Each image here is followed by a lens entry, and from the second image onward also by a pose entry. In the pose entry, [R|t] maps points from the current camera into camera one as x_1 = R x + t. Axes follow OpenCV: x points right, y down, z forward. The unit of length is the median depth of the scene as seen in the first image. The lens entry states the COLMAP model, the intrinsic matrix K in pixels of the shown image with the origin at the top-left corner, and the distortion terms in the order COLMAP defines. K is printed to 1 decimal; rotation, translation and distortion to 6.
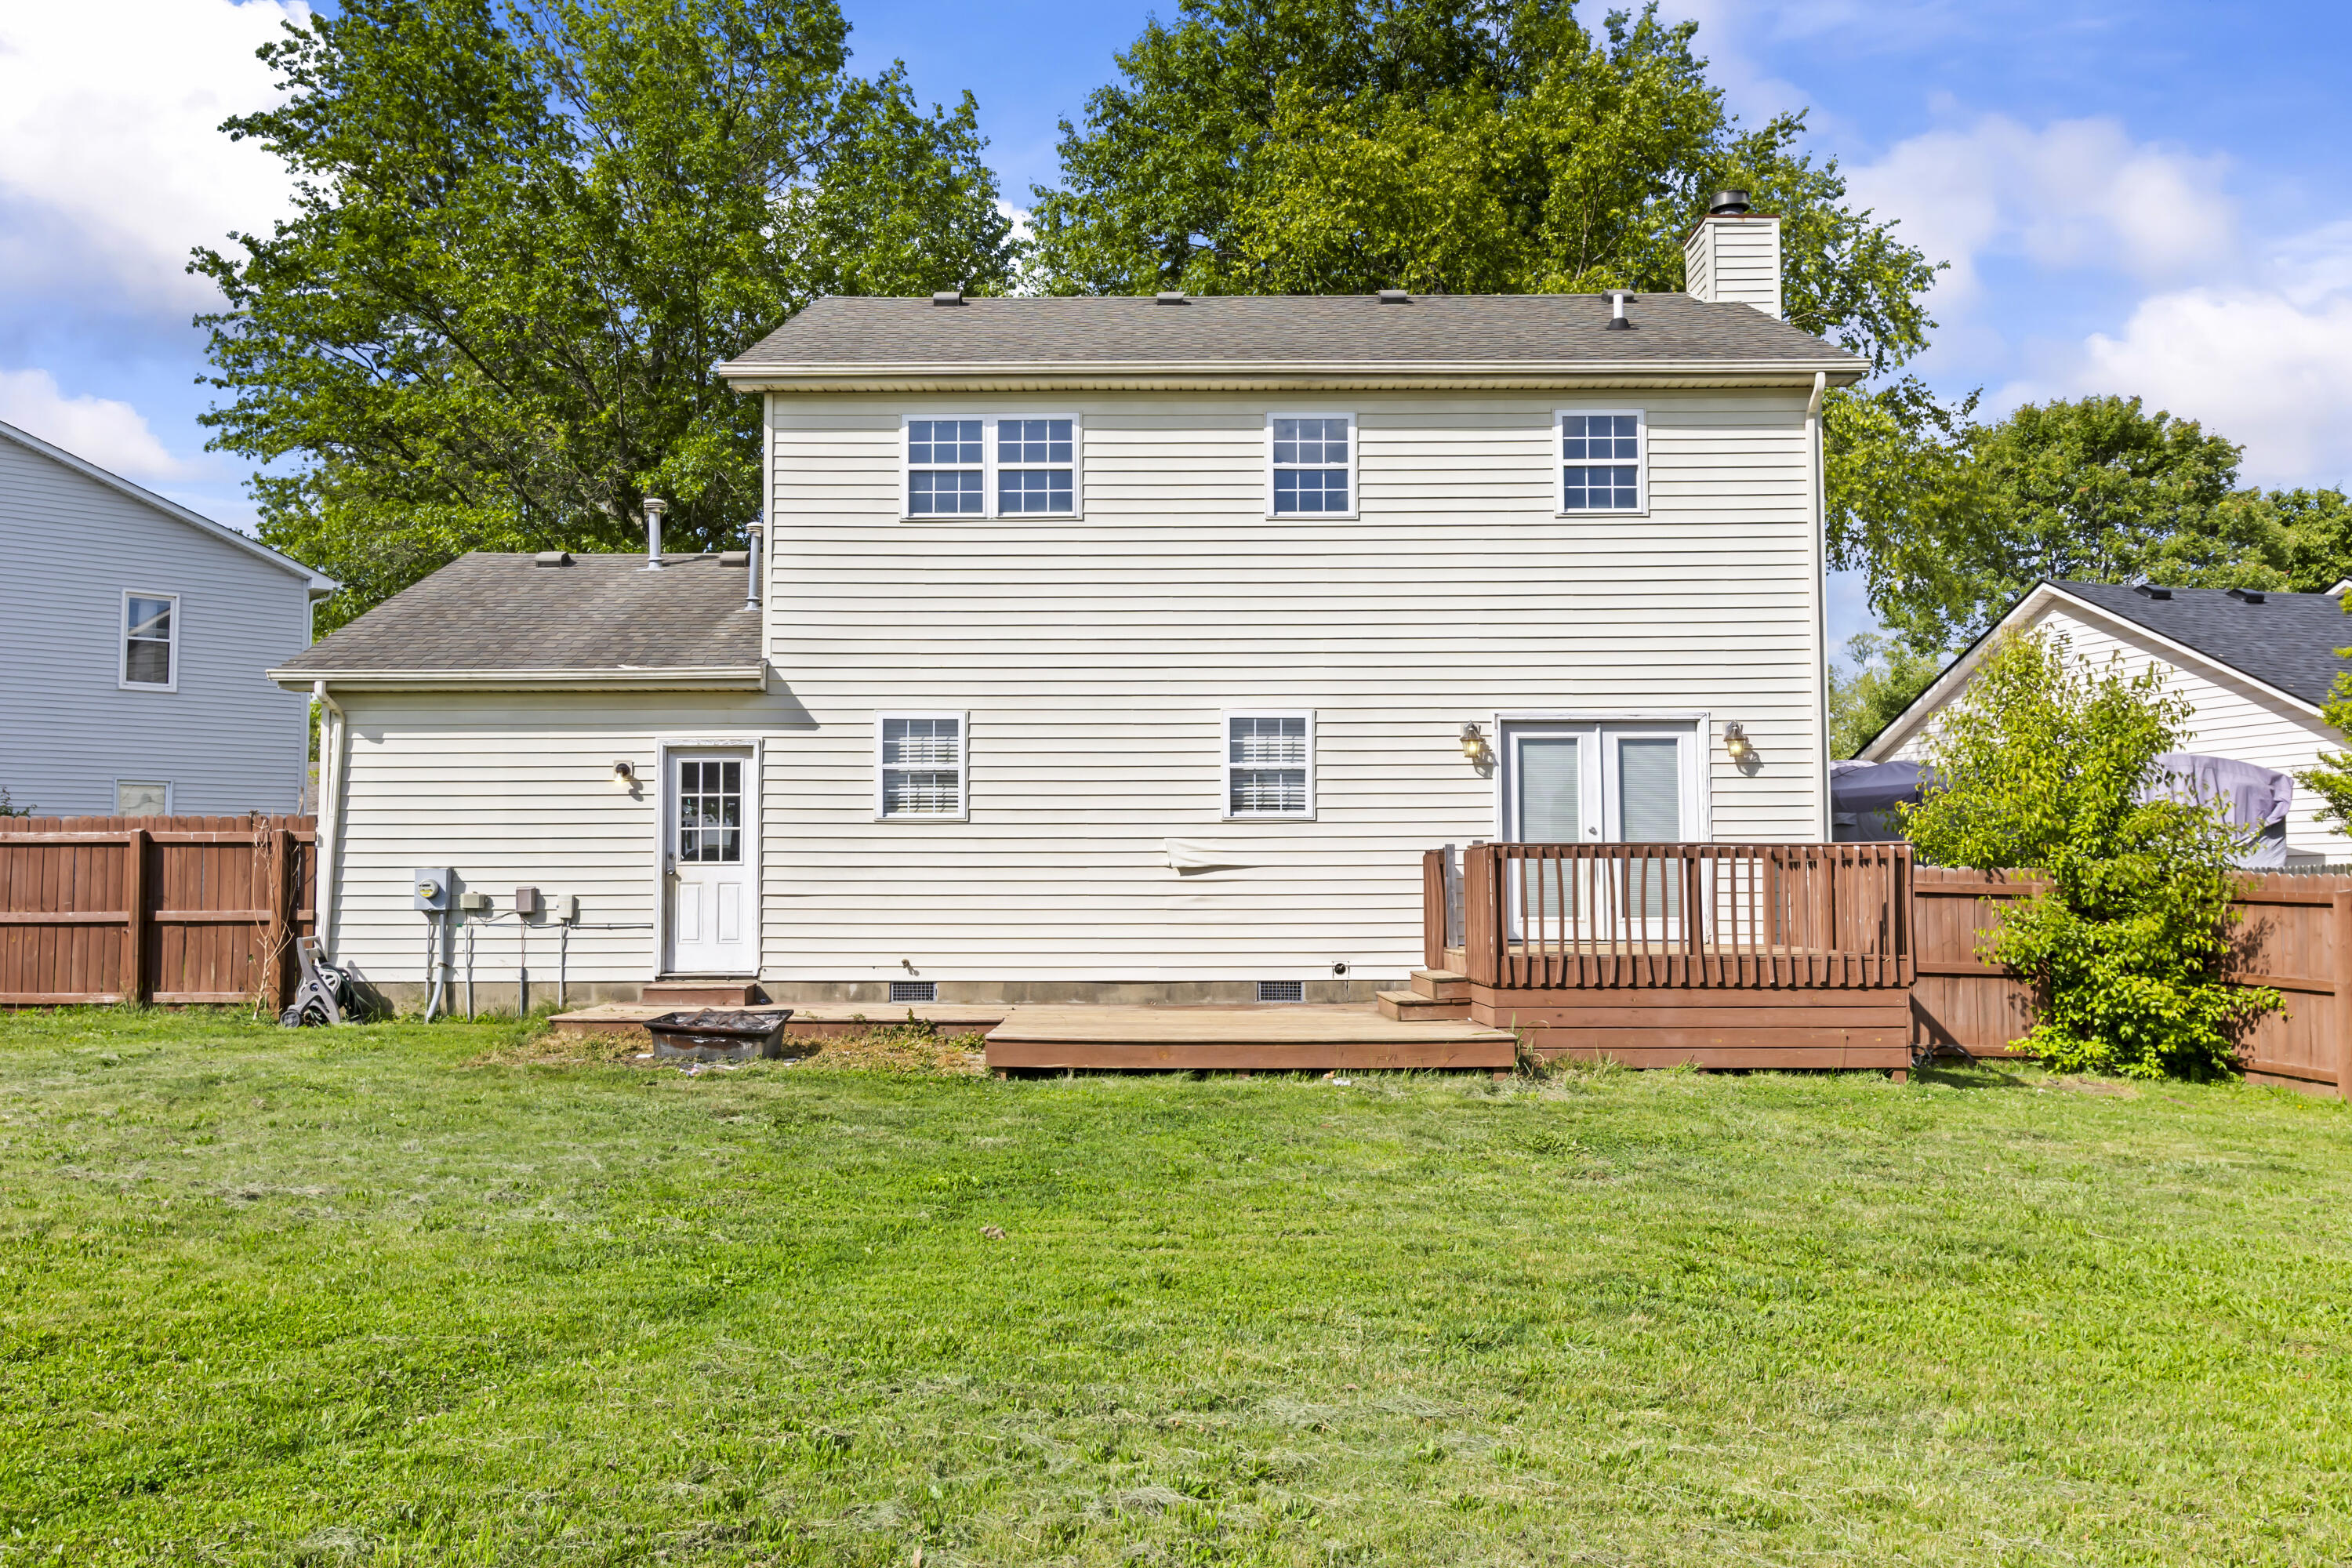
lens RADIAL K [[1282.4, 0, 1176.0], [0, 1282.4, 784.0], [0, 0, 1]] dist [0.001710, 0.000132]
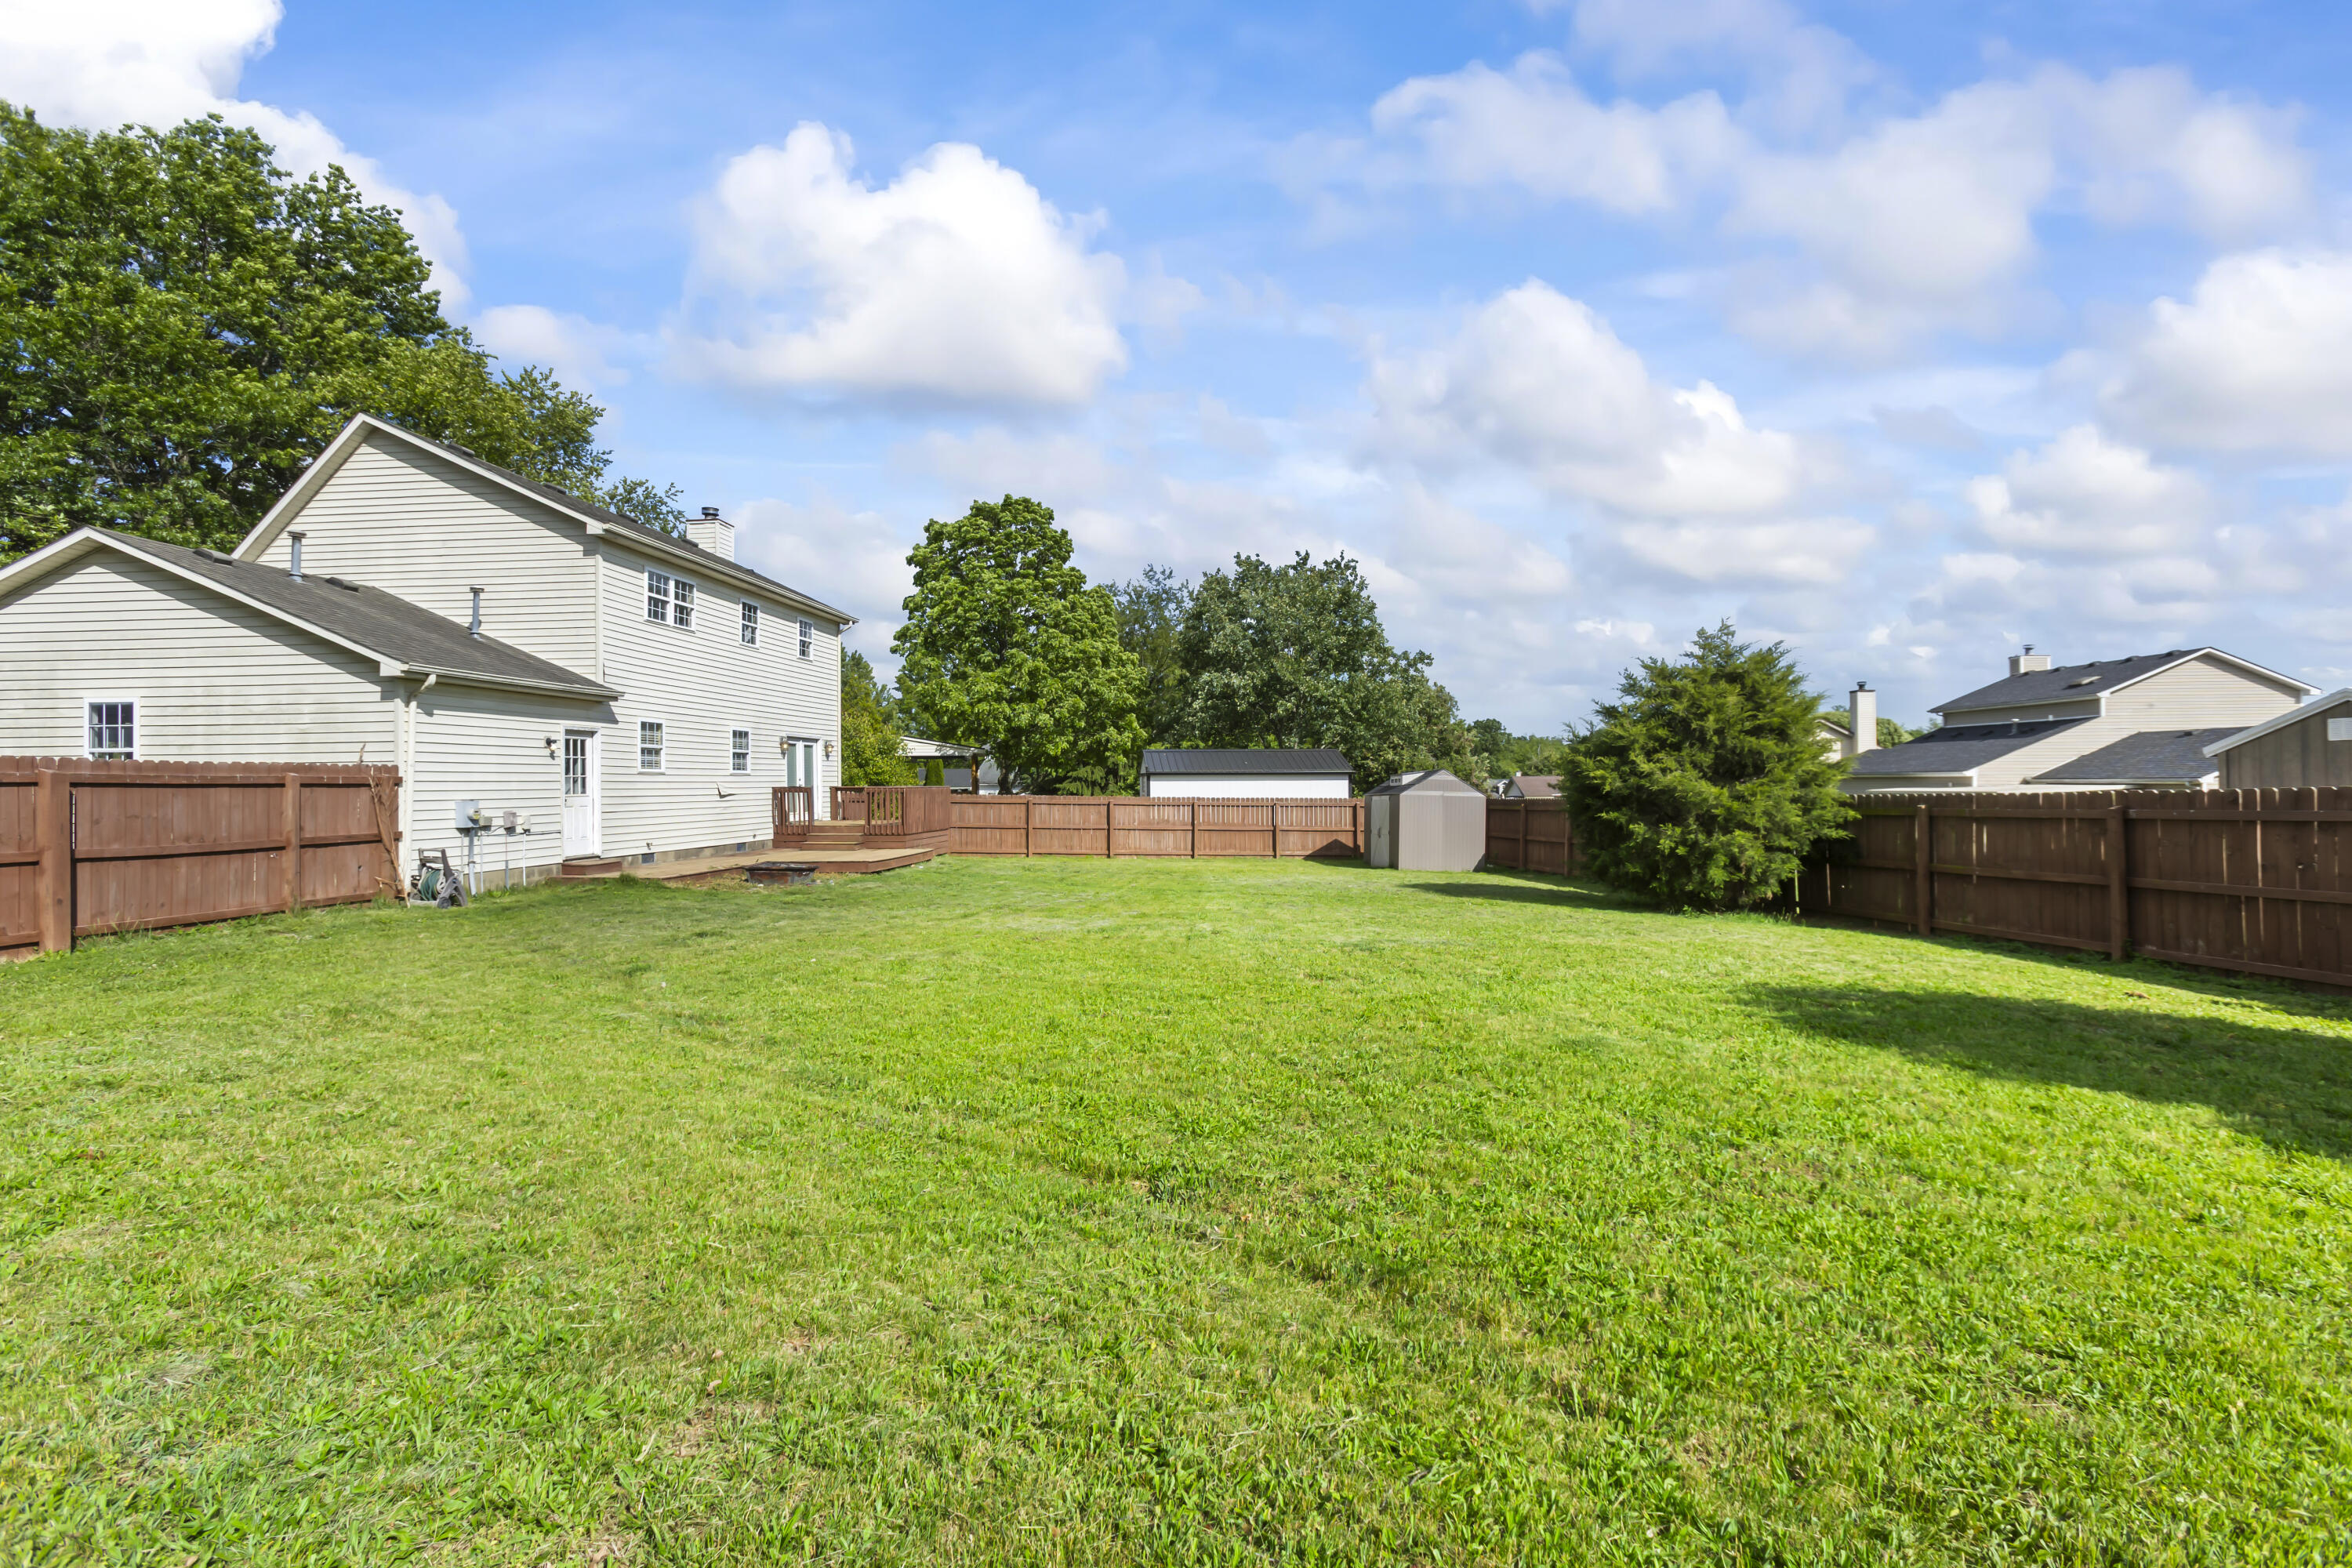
lens RADIAL K [[1046.3, 0, 1171.7], [0, 1046.3, 769.9], [0, 0, 1]] dist [-0.018543, 0.013868]
pose [[0.096773, 0.014249, 0.995204, -1.732960], [-0.045239, 0.998927, -0.009903, 0.002432], [-0.994278, -0.044063, 0.097314, 0.034143]]
